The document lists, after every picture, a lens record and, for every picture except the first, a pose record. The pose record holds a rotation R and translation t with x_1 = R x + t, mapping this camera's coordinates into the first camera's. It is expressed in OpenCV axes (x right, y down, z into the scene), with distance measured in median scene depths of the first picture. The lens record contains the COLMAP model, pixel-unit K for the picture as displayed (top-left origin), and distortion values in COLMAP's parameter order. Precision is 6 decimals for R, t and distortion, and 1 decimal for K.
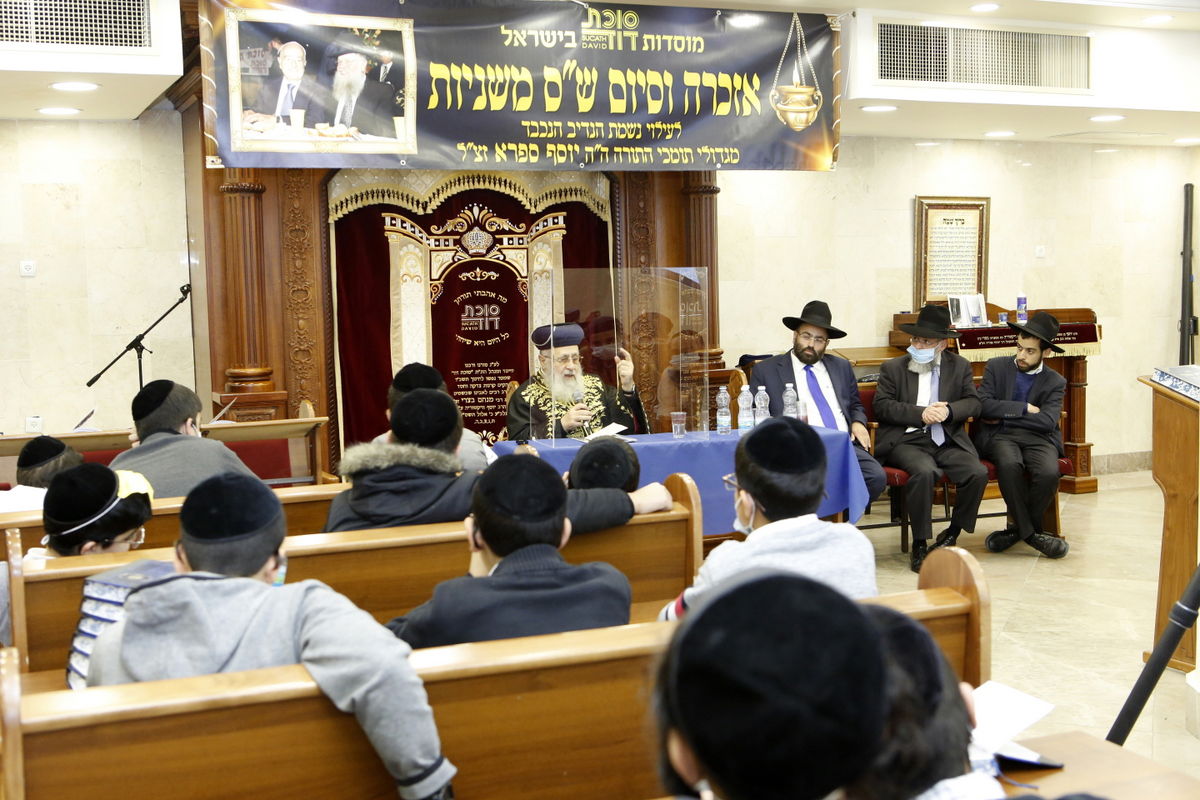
lens RADIAL K [[1472.9, 0, 600.0], [0, 1472.9, 400.0], [0, 0, 1]] dist [-0.030537, 0.093995]
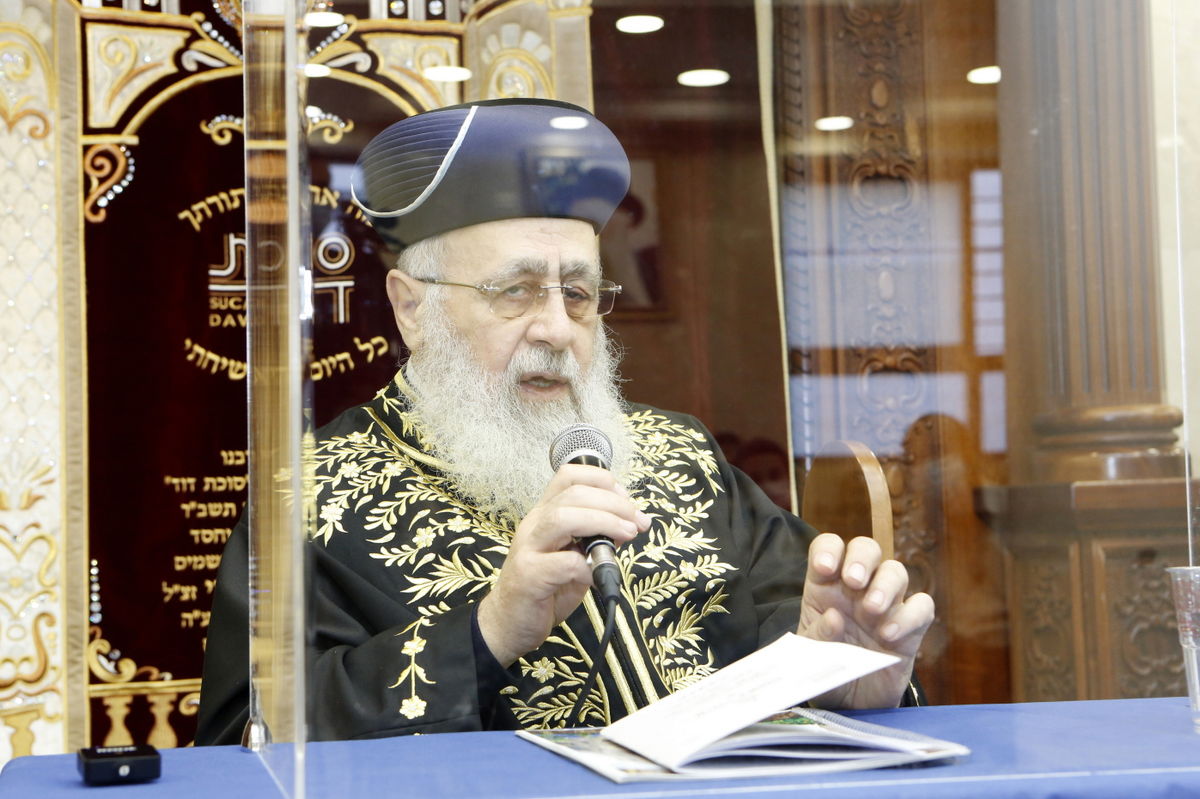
lens RADIAL K [[2083.7, 0, 600.0], [0, 2083.7, 399.5], [0, 0, 1]] dist [0.061147, 0.344474]
pose [[0.996335, -0.013014, -0.084543, 0.009478], [0.000527, 0.989275, -0.146066, 0.023217], [0.085537, 0.145486, 0.985656, 0.686409]]
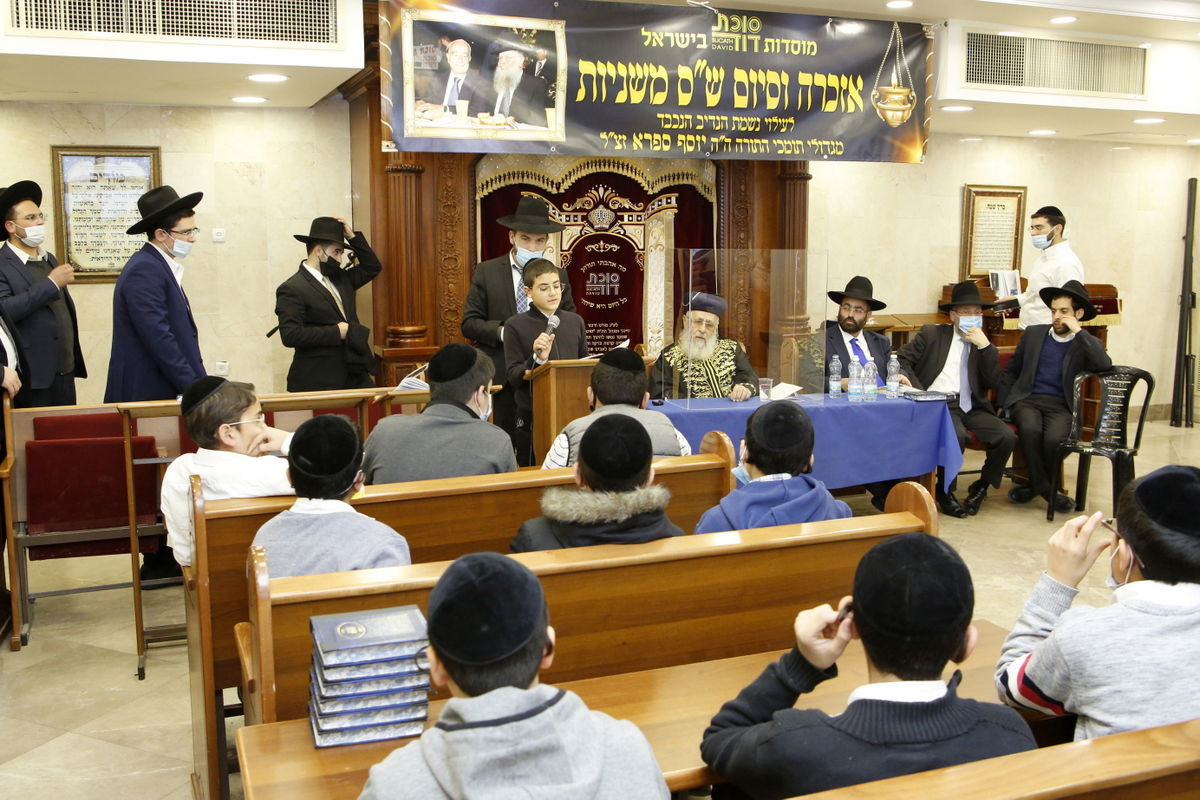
lens RADIAL K [[1137.0, 0, 571.5], [0, 1137.0, 379.0], [0, 0, 1]] dist [-0.089350, 0.115744]
pose [[0.998607, 0.025878, -0.045972, -0.068155], [-0.023793, 0.998689, 0.045329, -0.023485], [0.047085, -0.044172, 0.997914, 0.119348]]
